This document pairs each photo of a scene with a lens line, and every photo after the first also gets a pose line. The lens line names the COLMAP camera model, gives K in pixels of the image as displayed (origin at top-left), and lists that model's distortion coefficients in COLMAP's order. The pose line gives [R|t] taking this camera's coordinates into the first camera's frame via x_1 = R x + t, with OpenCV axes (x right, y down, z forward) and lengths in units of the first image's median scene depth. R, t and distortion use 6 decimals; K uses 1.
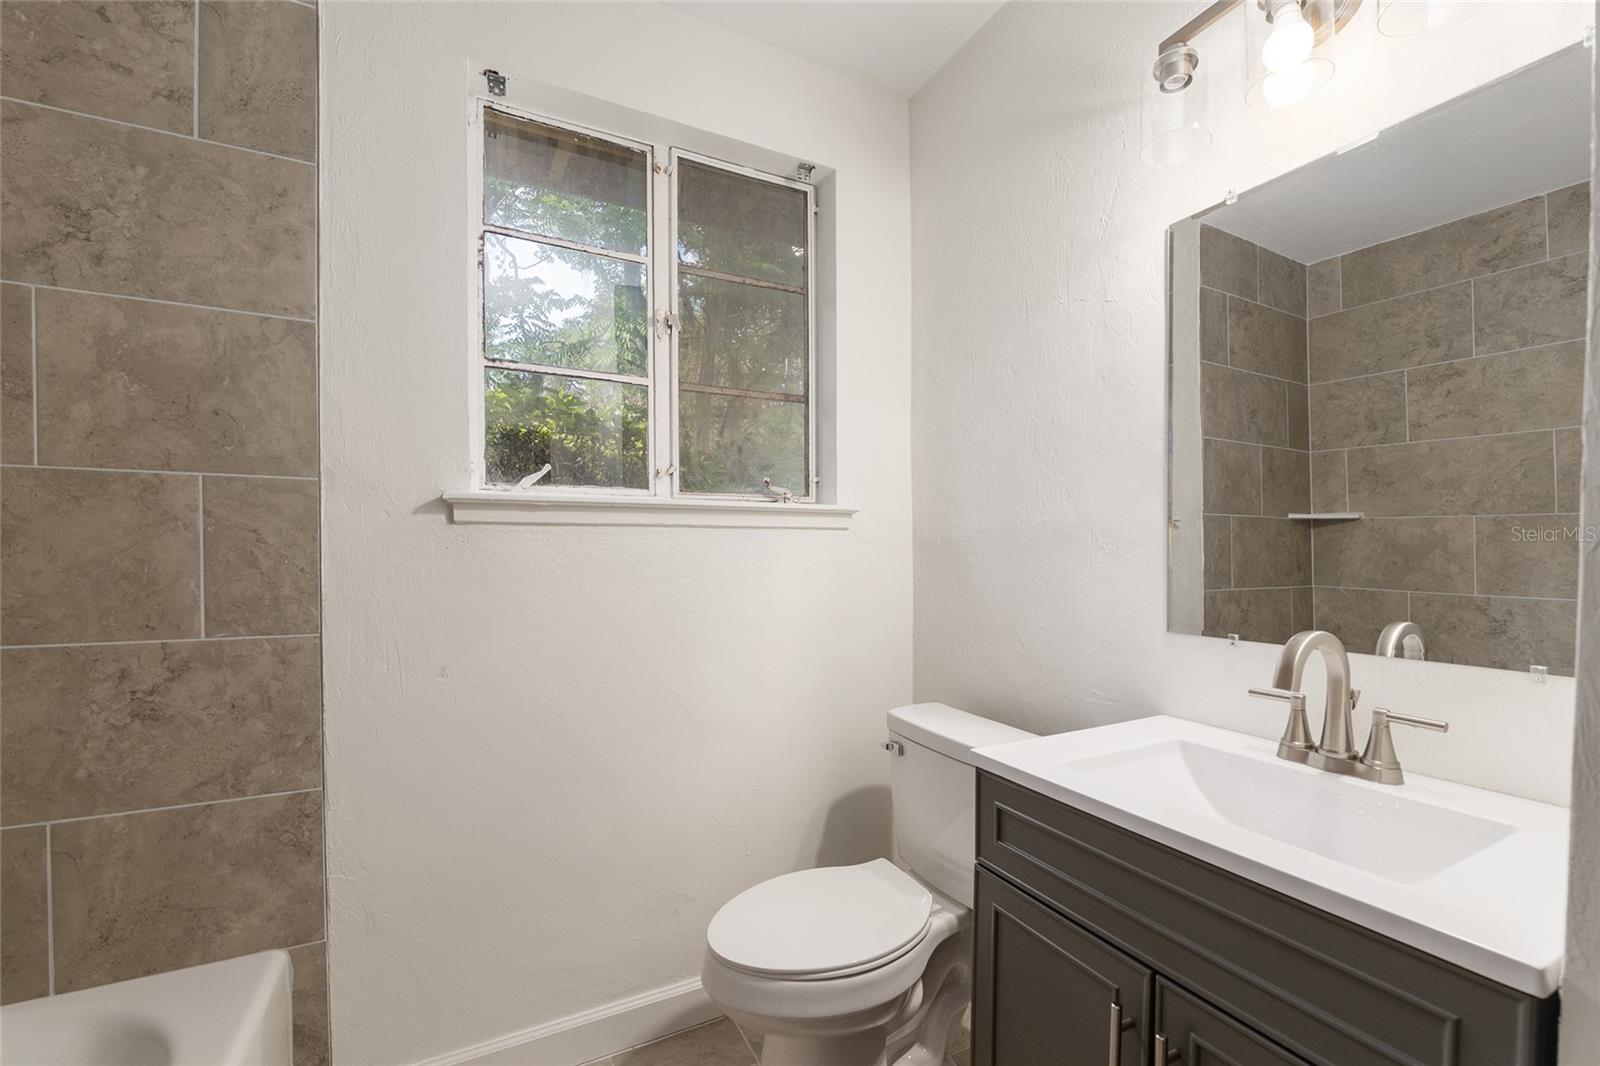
lens RADIAL K [[651.3, 0, 791.7], [0, 651.3, 561.7], [0, 0, 1]] dist [-0.013084, 0.000057]
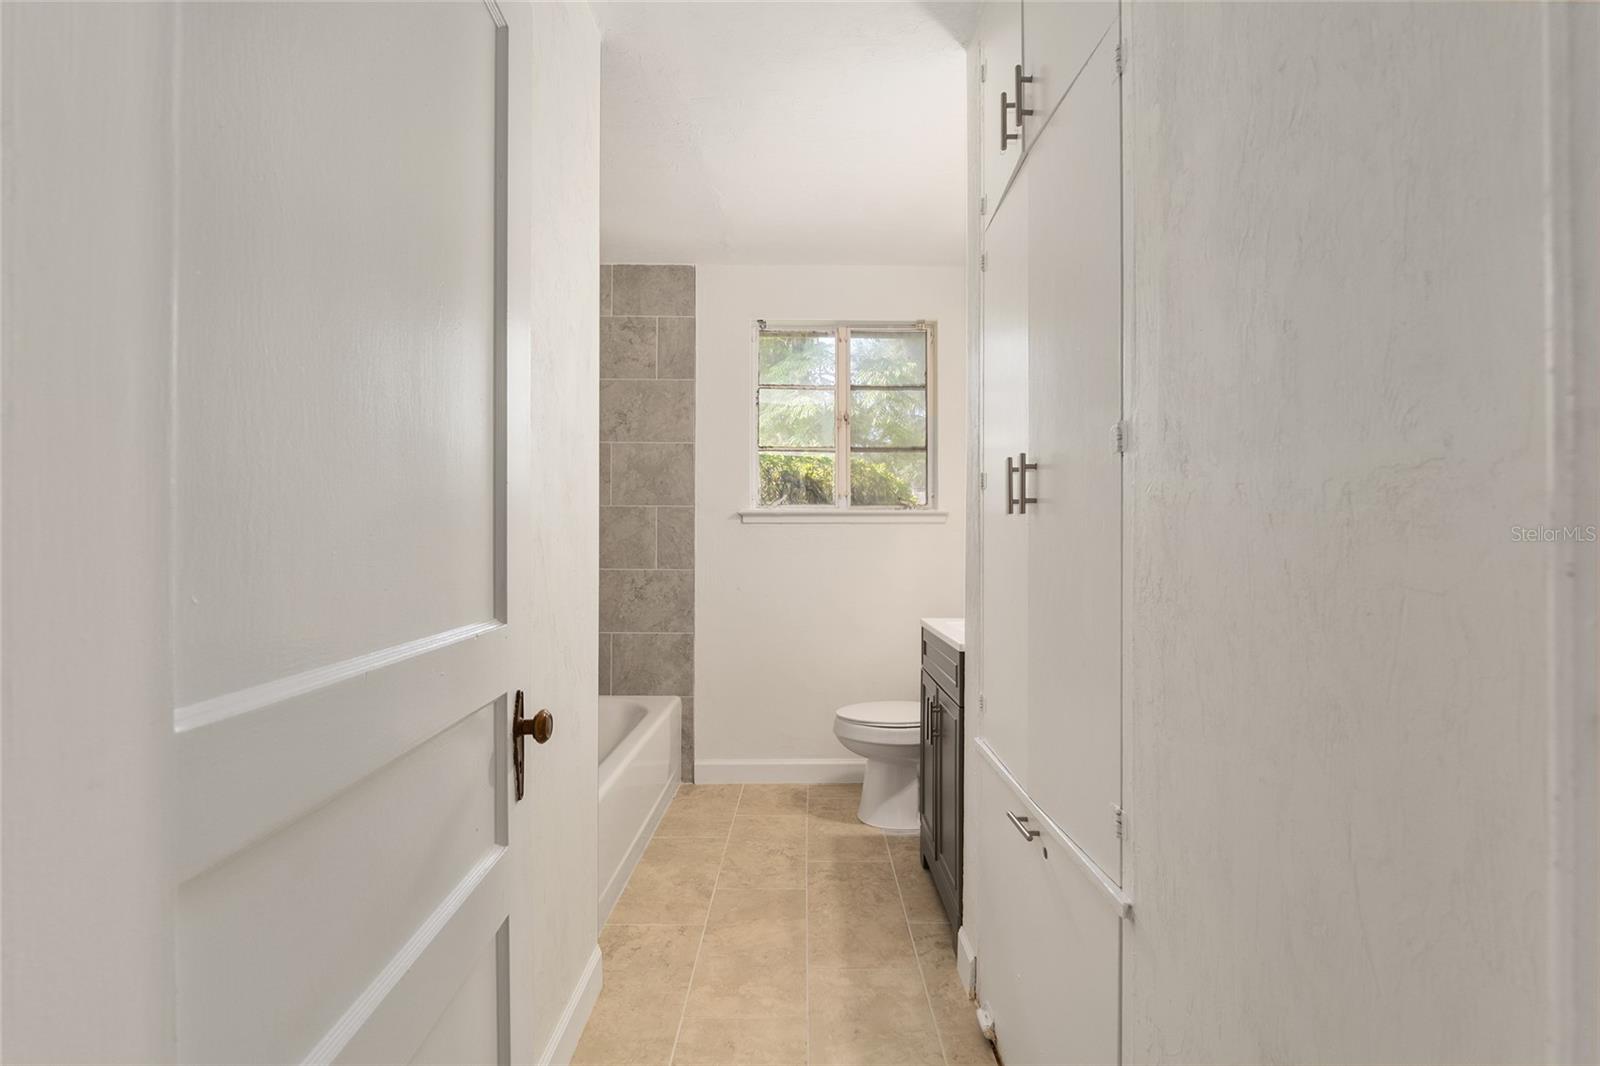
lens RADIAL K [[680.7, 0, 800.9], [0, 680.7, 535.7], [0, 0, 1]] dist [-0.008461, 0.000609]
pose [[0.891368, -0.001228, -0.453278, 0.827817], [-0.010496, 0.999672, -0.023348, 0.040722], [0.453158, 0.025569, 0.891063, -1.153715]]
